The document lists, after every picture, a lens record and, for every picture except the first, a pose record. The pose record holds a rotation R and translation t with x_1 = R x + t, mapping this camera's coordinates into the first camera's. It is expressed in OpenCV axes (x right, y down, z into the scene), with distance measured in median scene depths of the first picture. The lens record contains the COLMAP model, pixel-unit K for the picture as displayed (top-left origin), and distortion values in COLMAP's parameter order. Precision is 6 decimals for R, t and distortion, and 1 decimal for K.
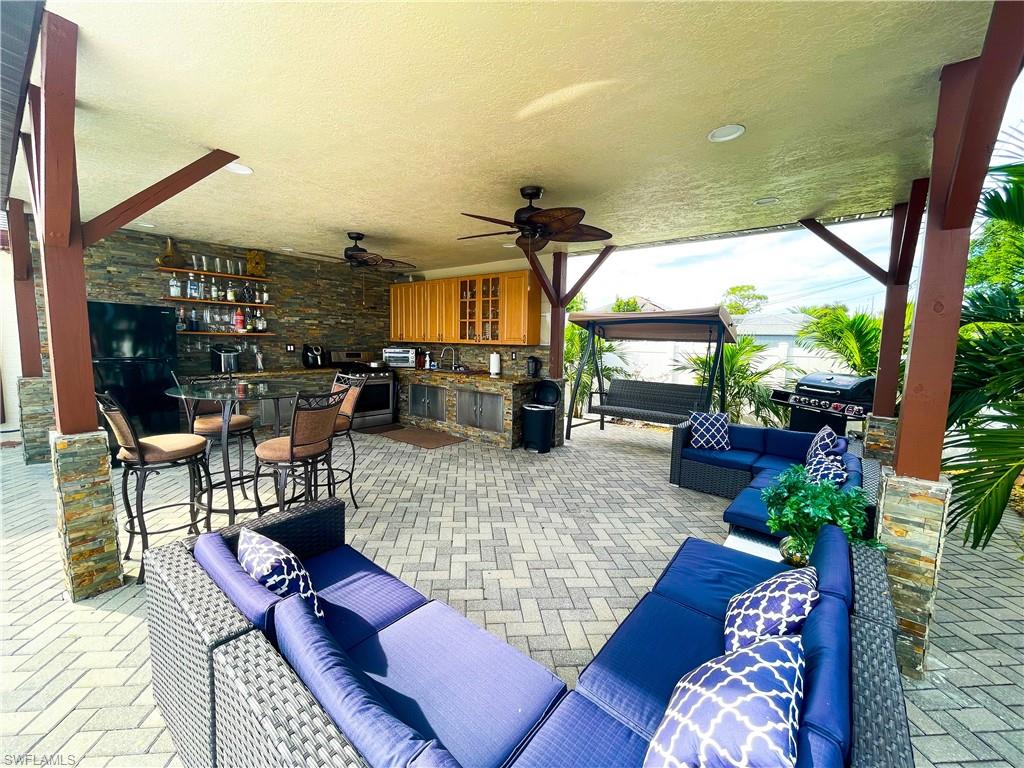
lens RADIAL K [[409.1, 0, 506.7], [0, 409.1, 381.8], [0, 0, 1]] dist [0.000039, -0.000006]
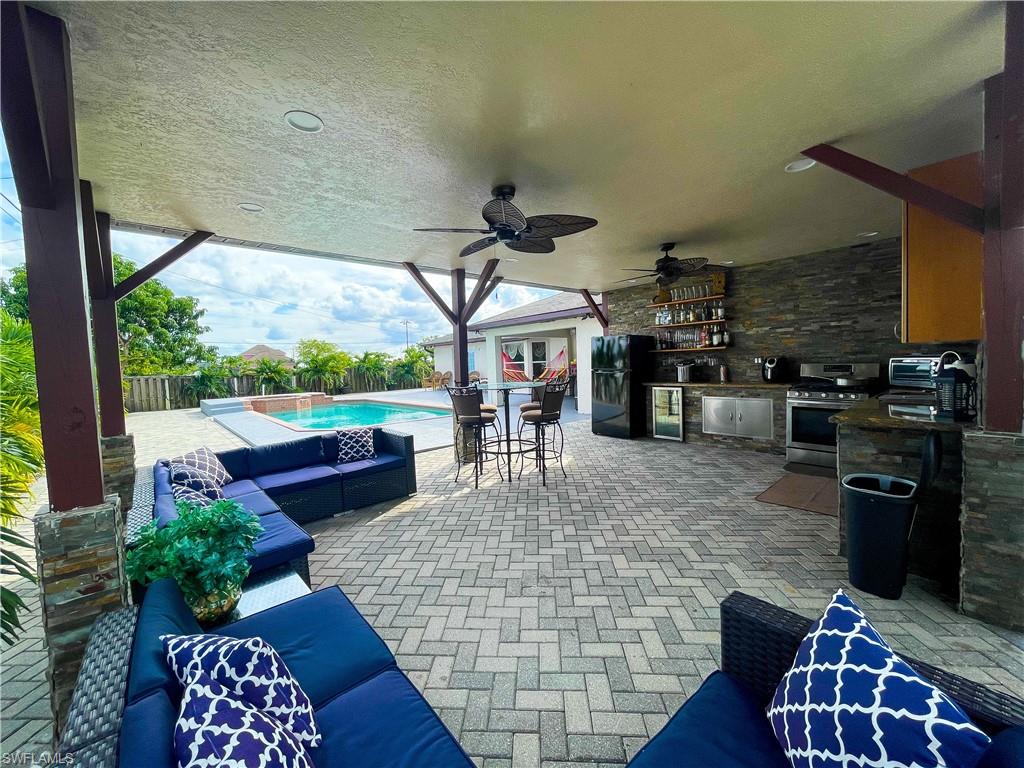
lens RADIAL K [[409.1, 0, 506.7], [0, 409.1, 381.8], [0, 0, 1]] dist [0.000039, -0.000006]
pose [[-0.152979, 0.027738, -0.987840, 0.485024], [-0.071665, 0.996663, 0.039084, -0.029392], [0.985627, 0.076773, -0.150481, 0.572233]]
